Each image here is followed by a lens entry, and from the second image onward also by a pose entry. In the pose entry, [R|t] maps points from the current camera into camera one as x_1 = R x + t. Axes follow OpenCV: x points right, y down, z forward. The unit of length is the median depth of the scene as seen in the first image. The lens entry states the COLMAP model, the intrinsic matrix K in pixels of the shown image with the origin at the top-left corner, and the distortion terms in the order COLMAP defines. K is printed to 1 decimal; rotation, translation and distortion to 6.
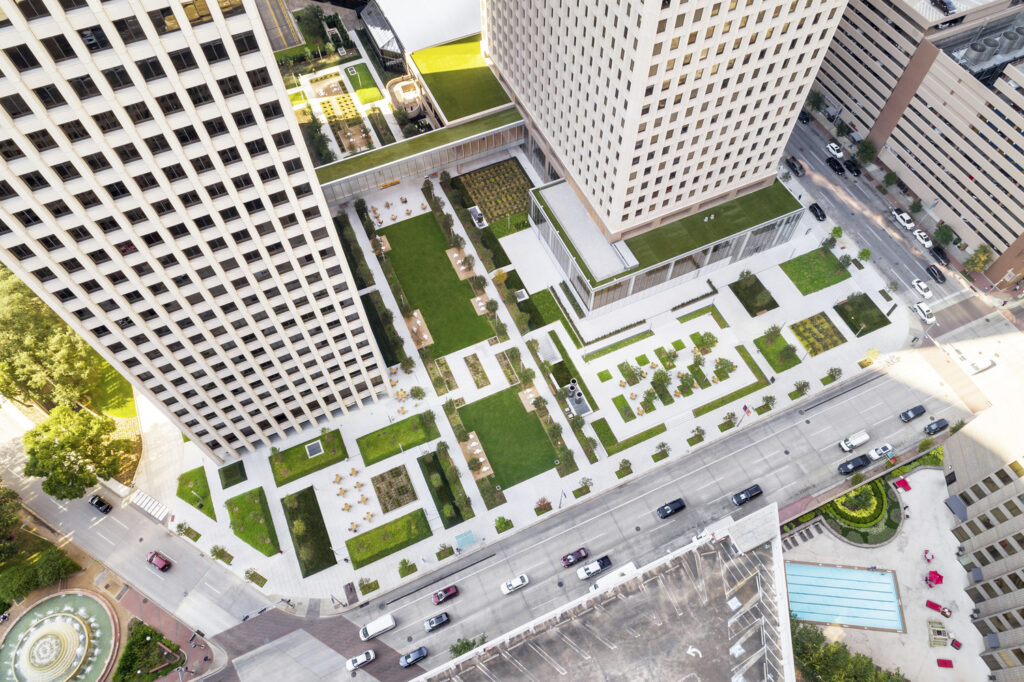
lens RADIAL K [[690.0, 0, 512.7], [0, 690.0, 339.6], [0, 0, 1]] dist [-0.001350, -0.000587]
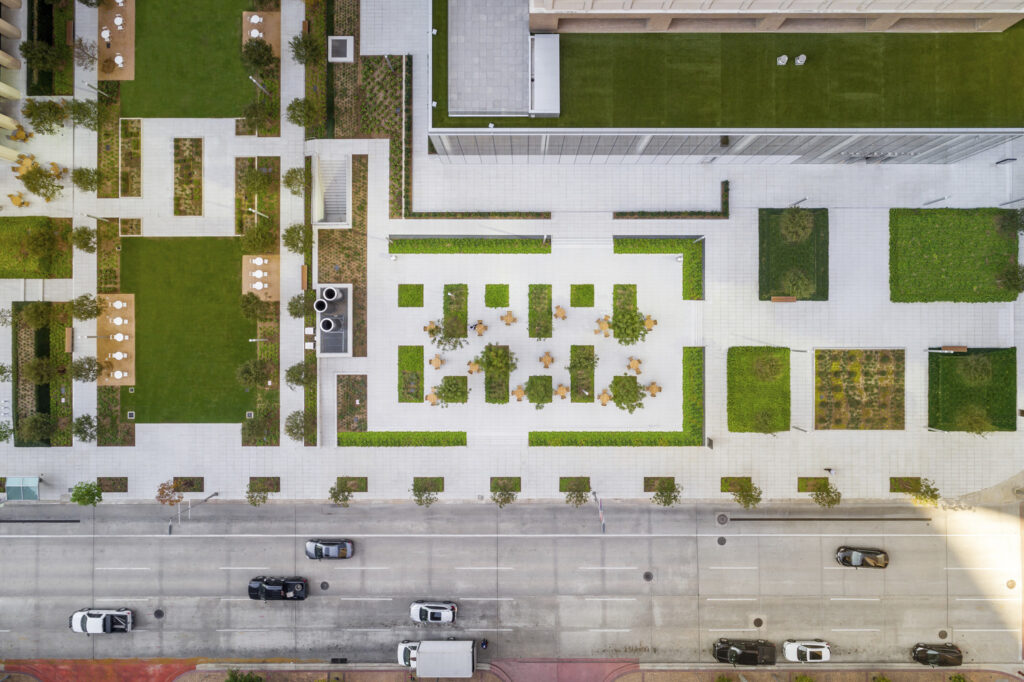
lens RADIAL K [[690.0, 0, 502.3], [0, 690.0, 337.1], [0, 0, 1]] dist [-0.001350, -0.000587]
pose [[0.911549, 0.411162, 0.004875, 0.202050], [-0.356621, 0.784617, 0.507148, -0.199161], [0.204695, -0.464028, 0.861845, 0.563810]]
